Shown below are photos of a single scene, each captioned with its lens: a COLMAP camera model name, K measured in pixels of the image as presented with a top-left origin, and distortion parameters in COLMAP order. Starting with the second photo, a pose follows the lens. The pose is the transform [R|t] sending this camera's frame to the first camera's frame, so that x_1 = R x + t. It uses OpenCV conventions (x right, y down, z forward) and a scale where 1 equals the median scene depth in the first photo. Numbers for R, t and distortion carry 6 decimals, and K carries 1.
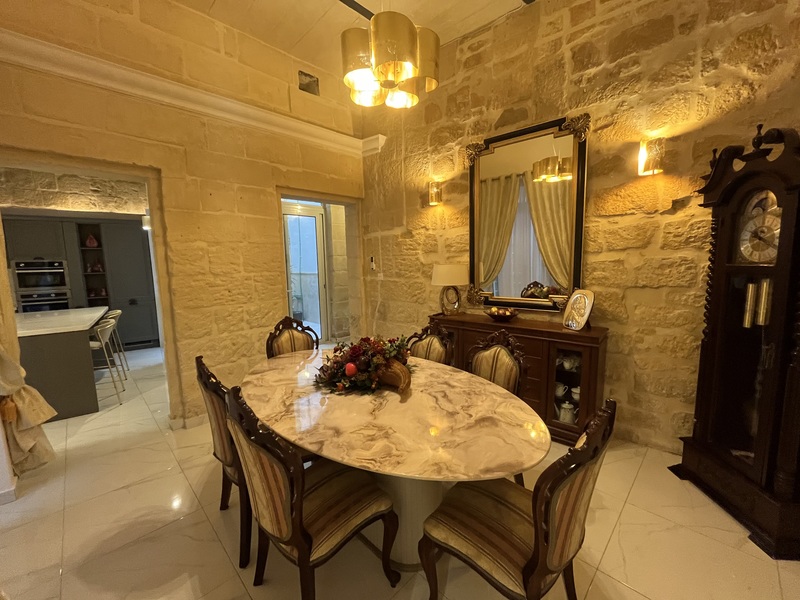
lens RADIAL K [[326.2, 0, 398.5], [0, 326.2, 301.5], [0, 0, 1]] dist [0.000085, -0.000116]
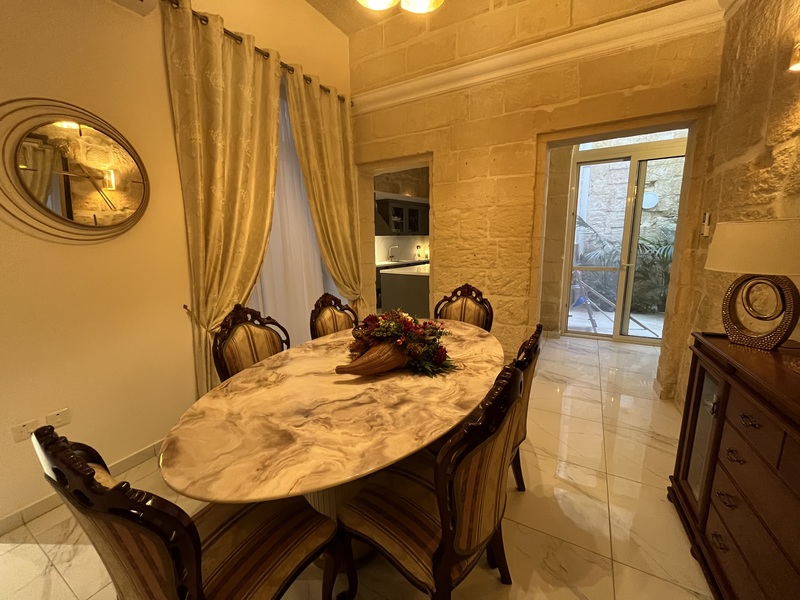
lens RADIAL K [[326.2, 0, 398.5], [0, 326.2, 301.5], [0, 0, 1]] dist [0.000085, -0.000116]
pose [[0.264877, 0.194488, -0.944465, 0.622066], [-0.105484, 0.979415, 0.172102, -0.055883], [0.958495, 0.054040, 0.279940, 0.660450]]
